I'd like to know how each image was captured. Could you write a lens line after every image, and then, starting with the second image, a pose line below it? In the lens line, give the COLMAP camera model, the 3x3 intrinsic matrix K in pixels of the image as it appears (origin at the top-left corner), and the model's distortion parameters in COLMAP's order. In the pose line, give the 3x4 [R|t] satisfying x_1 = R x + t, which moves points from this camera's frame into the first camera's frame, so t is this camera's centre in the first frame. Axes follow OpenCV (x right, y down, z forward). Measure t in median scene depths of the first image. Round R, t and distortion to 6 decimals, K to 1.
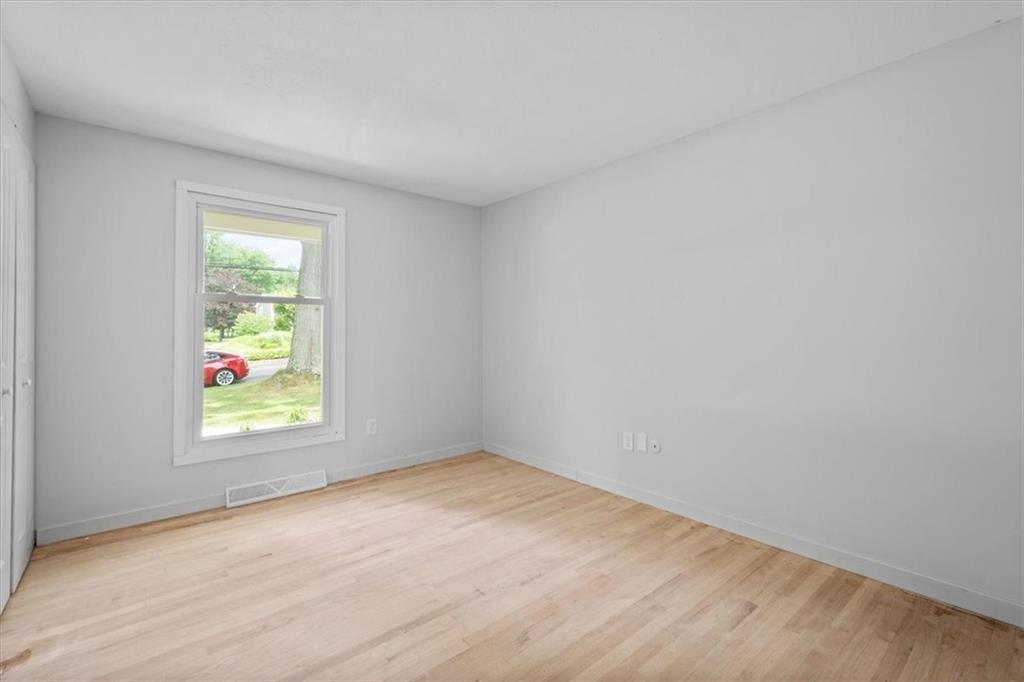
lens RADIAL K [[460.3, 0, 512.0], [0, 460.3, 341.0], [0, 0, 1]] dist [-0.000133, -0.000095]
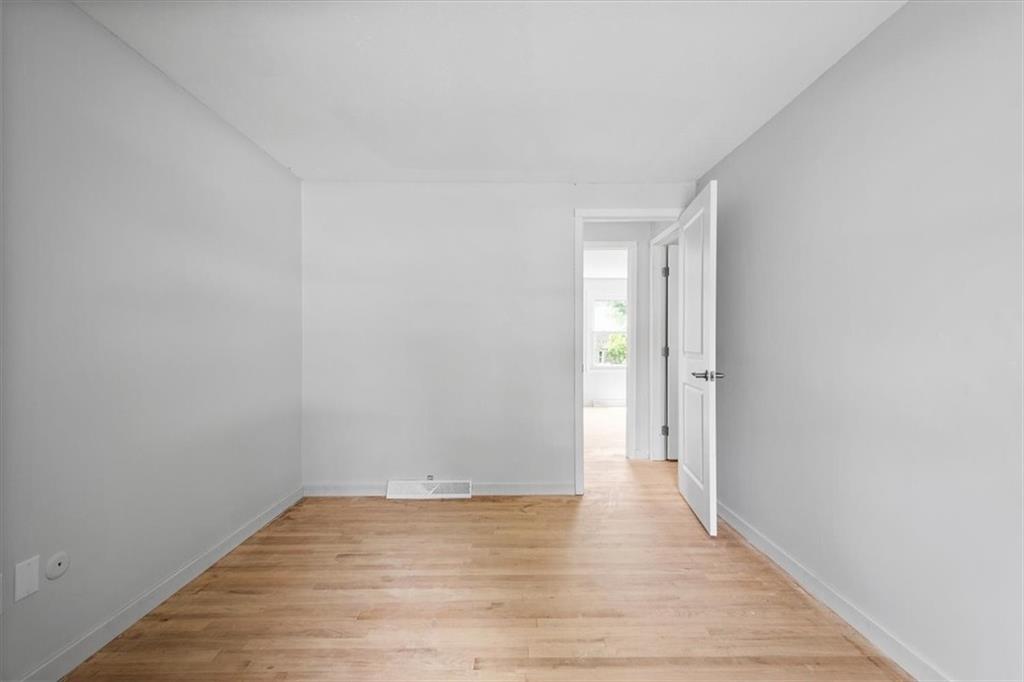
lens RADIAL K [[460.3, 0, 512.0], [0, 460.3, 341.0], [0, 0, 1]] dist [-0.000133, -0.000095]
pose [[-0.780345, 0.003868, 0.625338, -0.668670], [0.015076, 0.999807, 0.012628, -0.045266], [-0.625168, 0.019281, -0.780252, 1.673119]]
